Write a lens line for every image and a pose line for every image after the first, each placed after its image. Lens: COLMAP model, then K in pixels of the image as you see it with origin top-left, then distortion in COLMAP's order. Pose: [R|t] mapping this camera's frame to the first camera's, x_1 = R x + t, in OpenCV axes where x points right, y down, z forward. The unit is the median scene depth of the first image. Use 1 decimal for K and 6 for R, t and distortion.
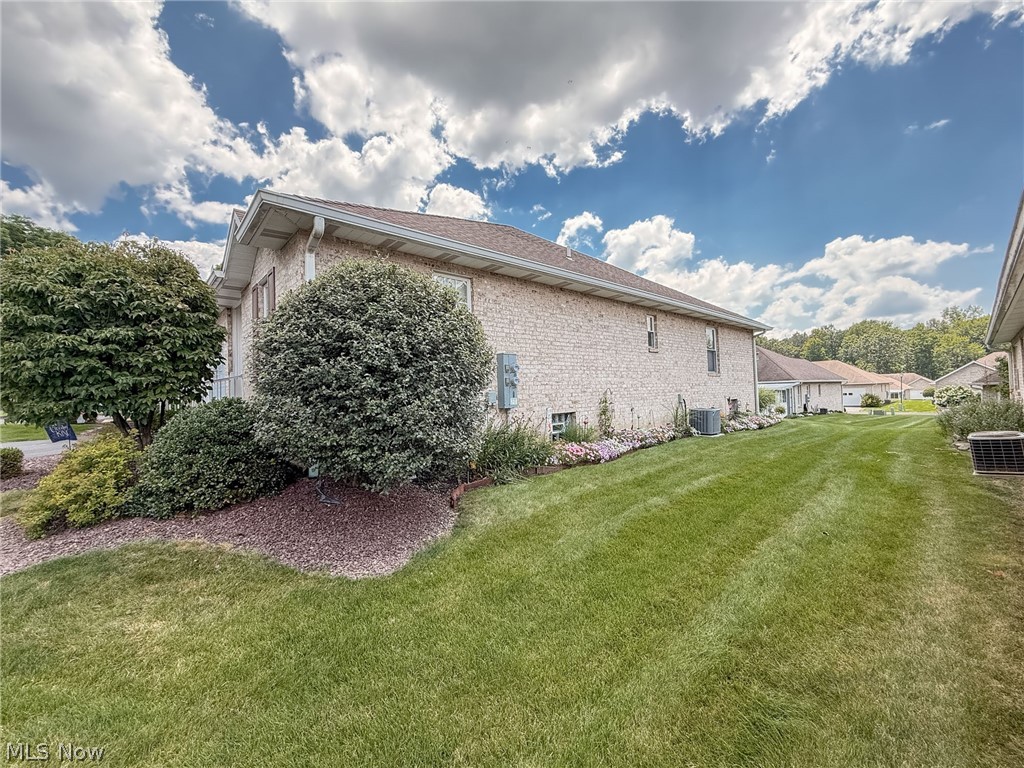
lens RADIAL K [[406.3, 0, 512.0], [0, 406.3, 384.0], [0, 0, 1]] dist [-0.000327, -0.000032]
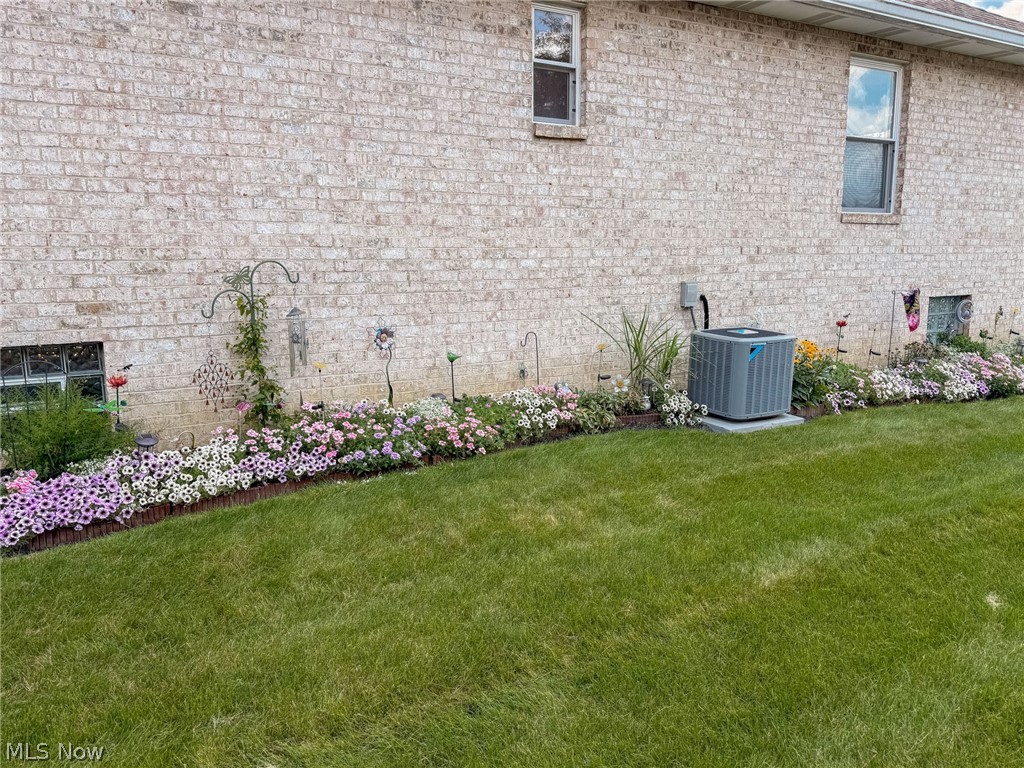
lens RADIAL K [[708.0, 0, 512.0], [0, 708.0, 384.0], [0, 0, 1]] dist [0.005322, 0.000912]
pose [[0.972263, 0.074331, -0.221766, 0.470313], [-0.024194, 0.975033, 0.220740, -0.017794], [0.232637, -0.209252, 0.949786, 0.485316]]
